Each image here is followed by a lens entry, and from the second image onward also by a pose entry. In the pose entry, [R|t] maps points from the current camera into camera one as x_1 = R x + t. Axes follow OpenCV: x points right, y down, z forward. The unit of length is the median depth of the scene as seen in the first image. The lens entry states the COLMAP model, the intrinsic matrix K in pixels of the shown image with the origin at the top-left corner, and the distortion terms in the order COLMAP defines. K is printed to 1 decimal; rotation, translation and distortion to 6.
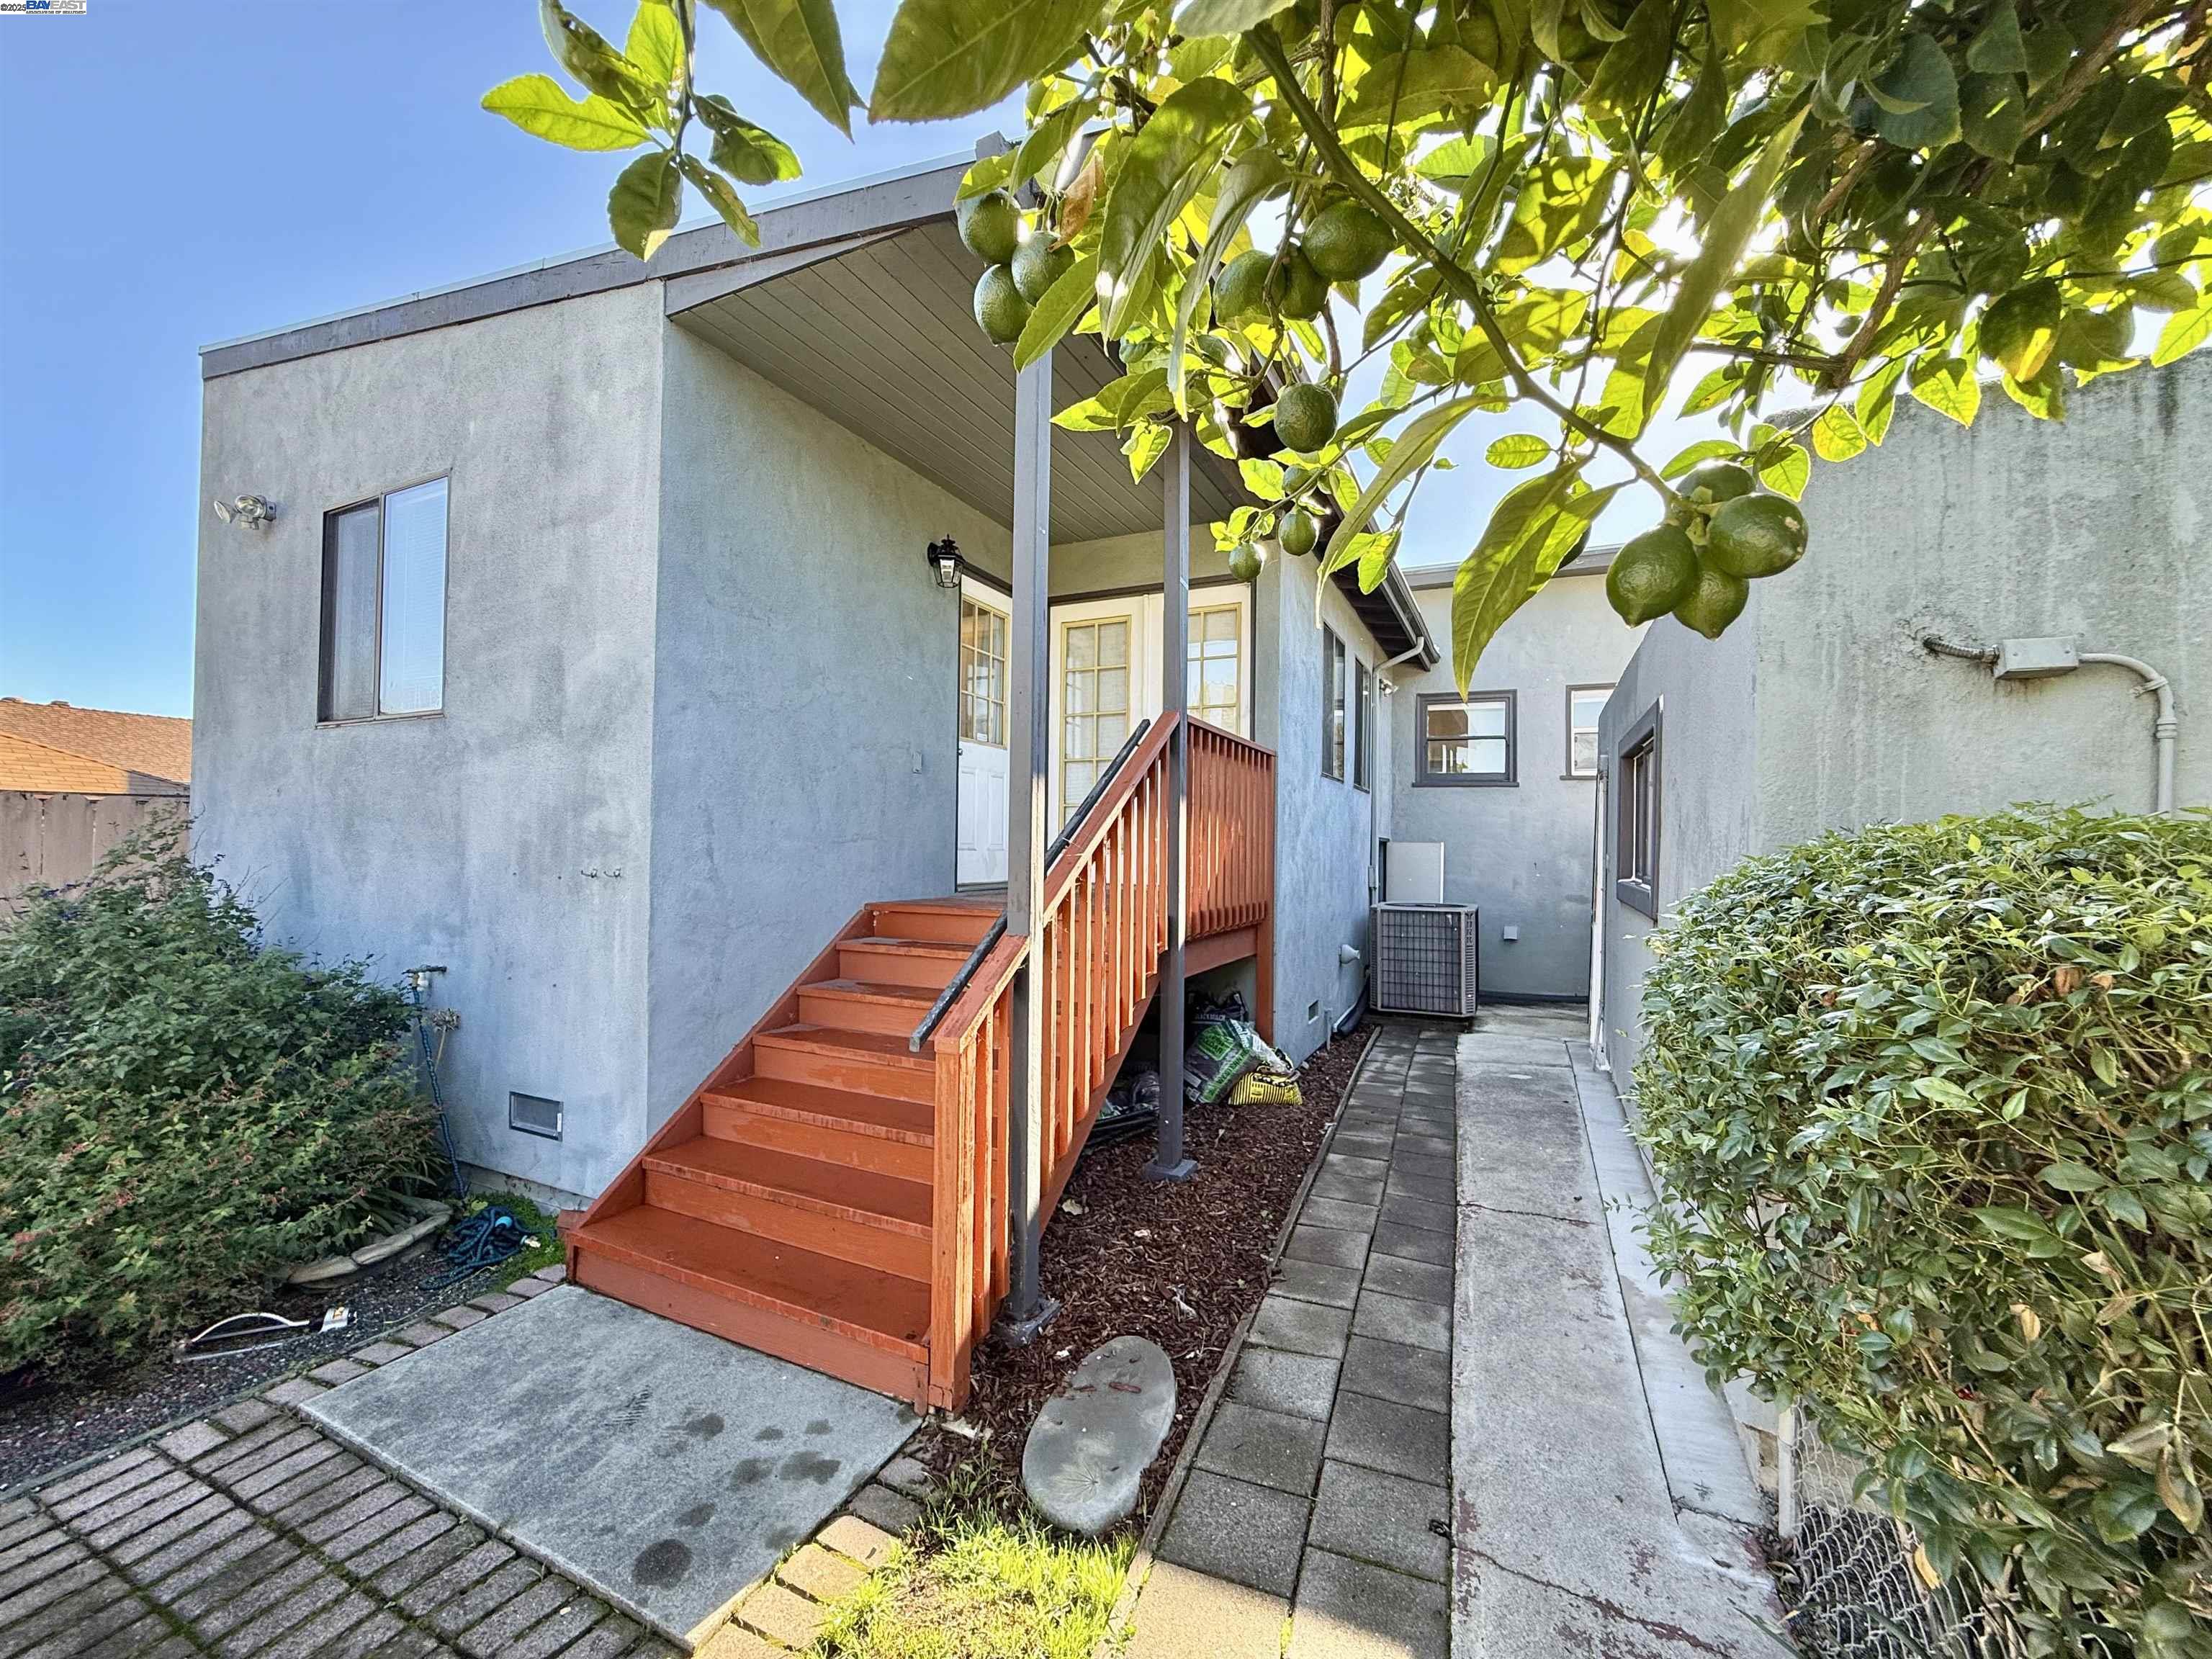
lens RADIAL K [[885.0, 0, 1102.7], [0, 885.0, 833.3], [0, 0, 1]] dist [-0.002438, -0.000216]
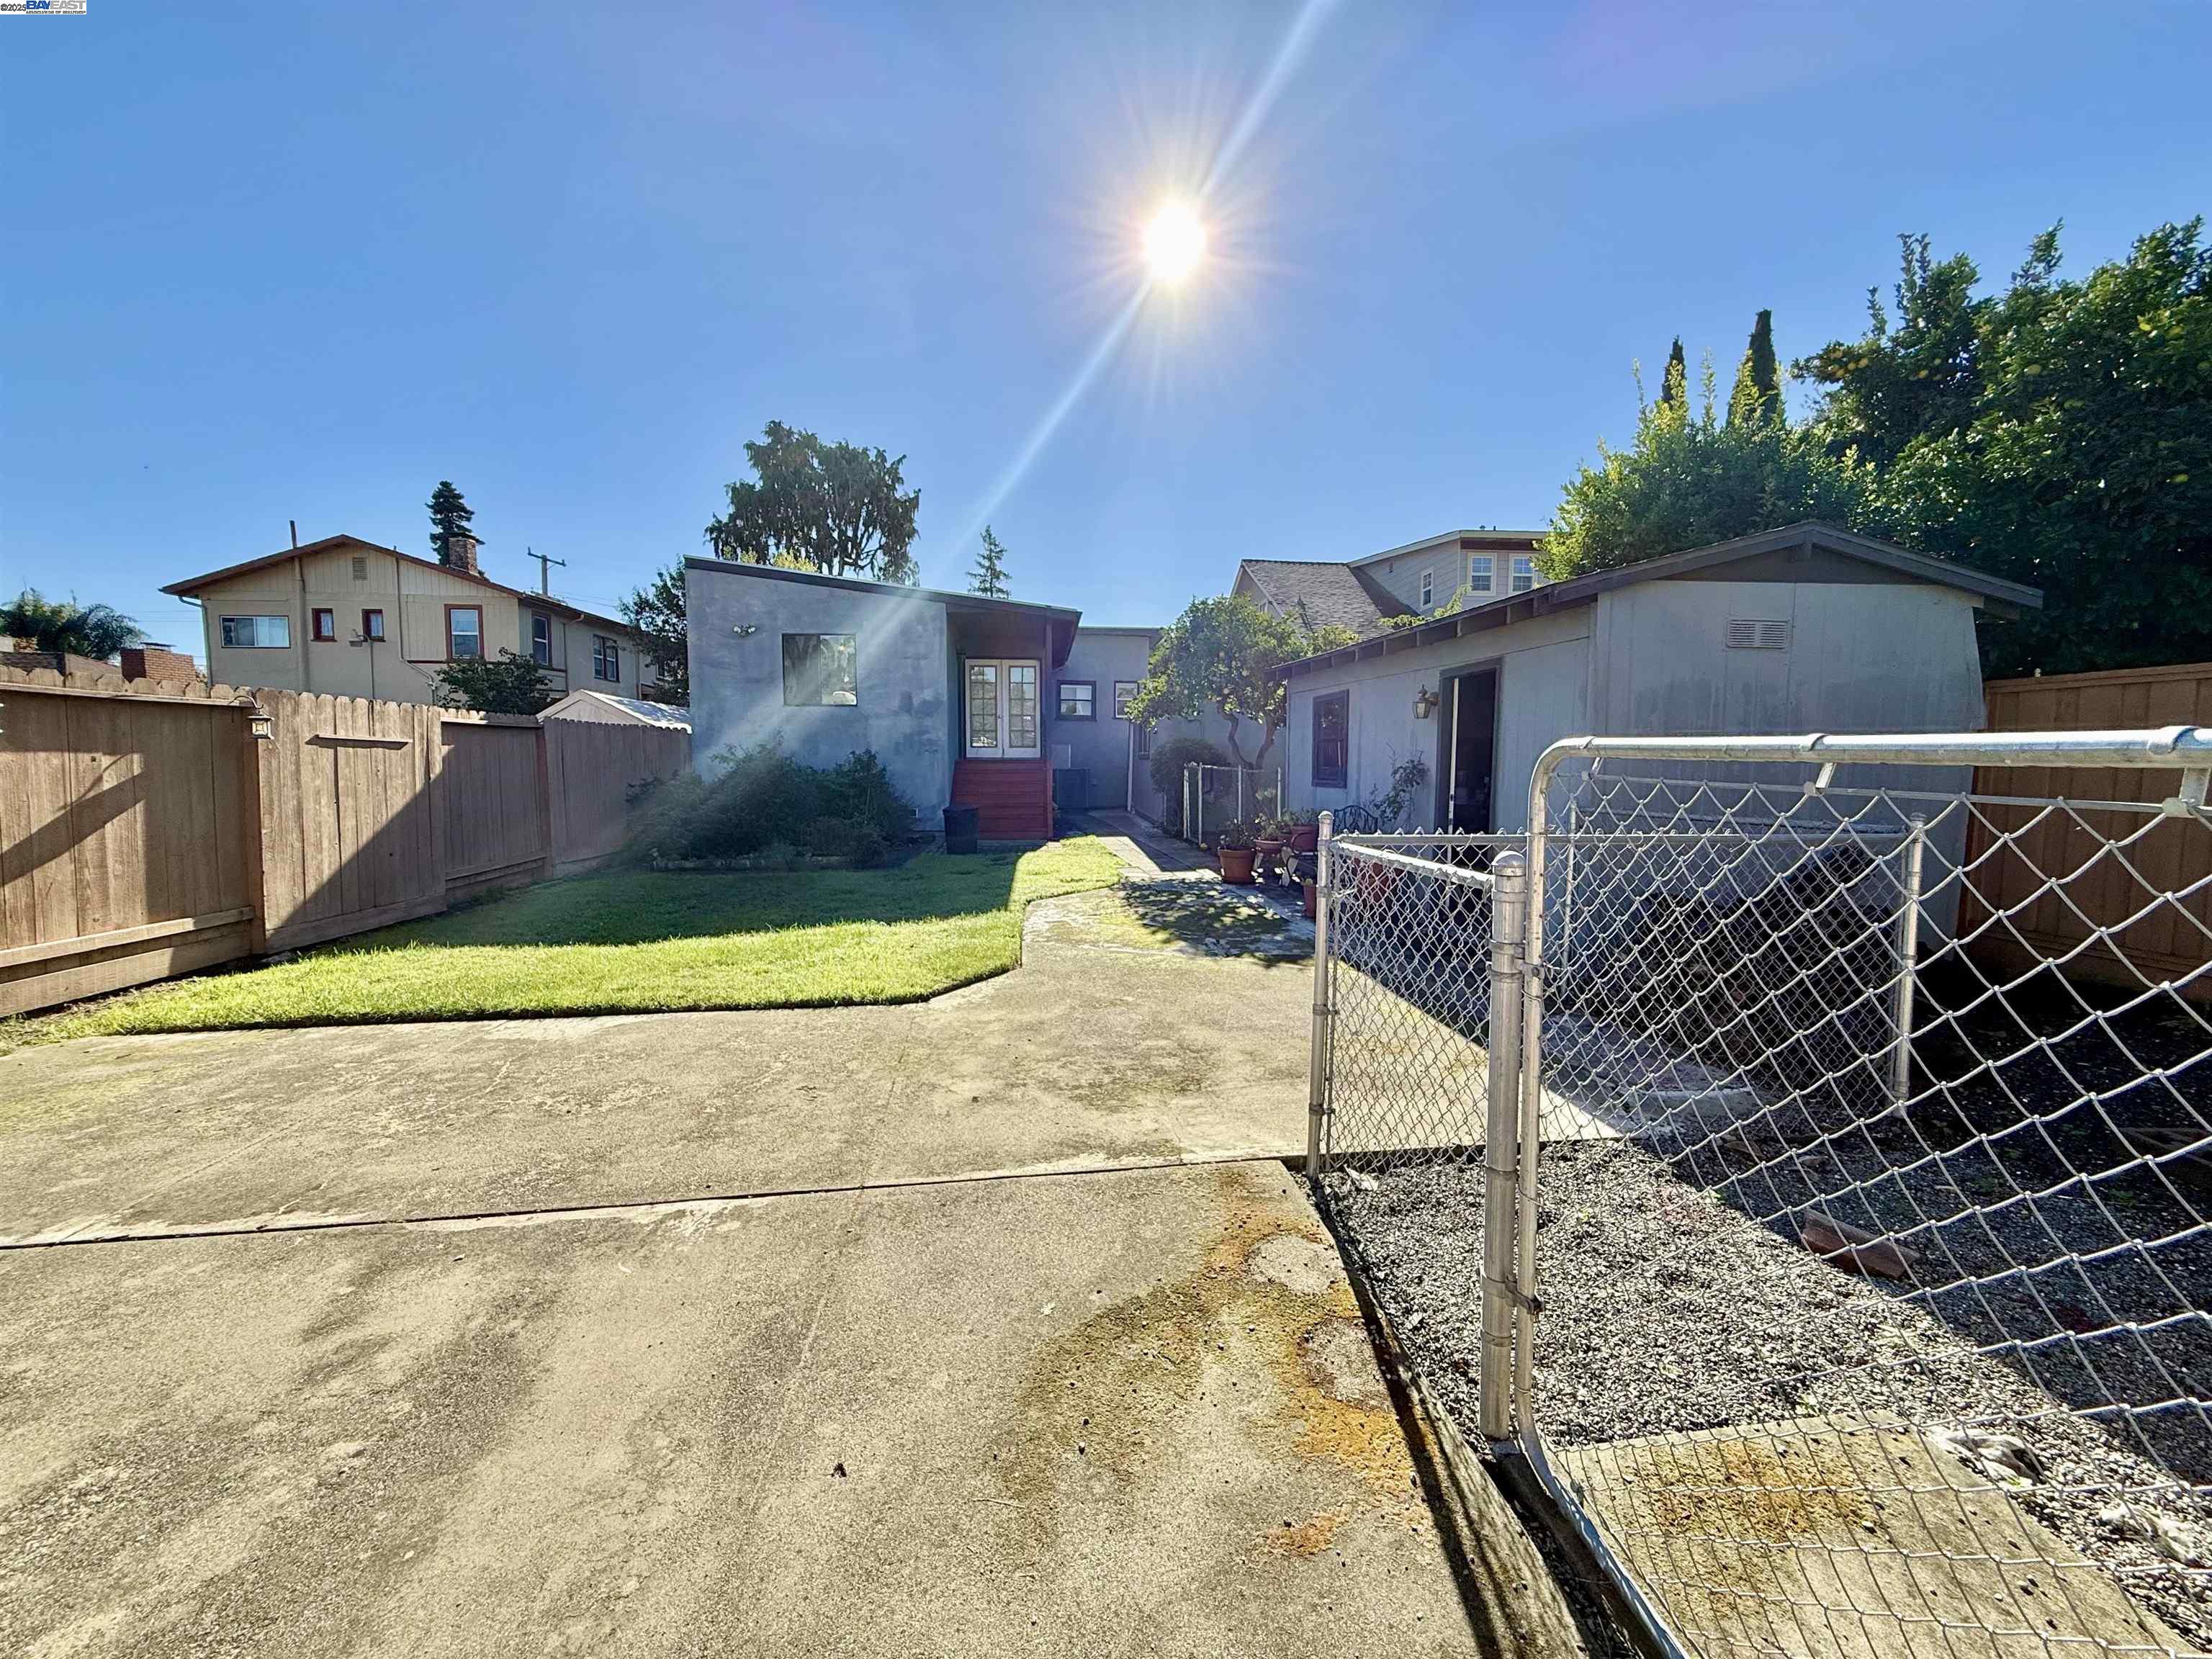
lens RADIAL K [[885.0, 0, 1113.7], [0, 885.0, 831.9], [0, 0, 1]] dist [-0.002438, -0.000216]
pose [[0.859230, -0.053676, 0.508765, -1.867137], [0.002623, 0.994930, 0.100539, 0.013164], [-0.511582, -0.085052, 0.855015, -2.833832]]
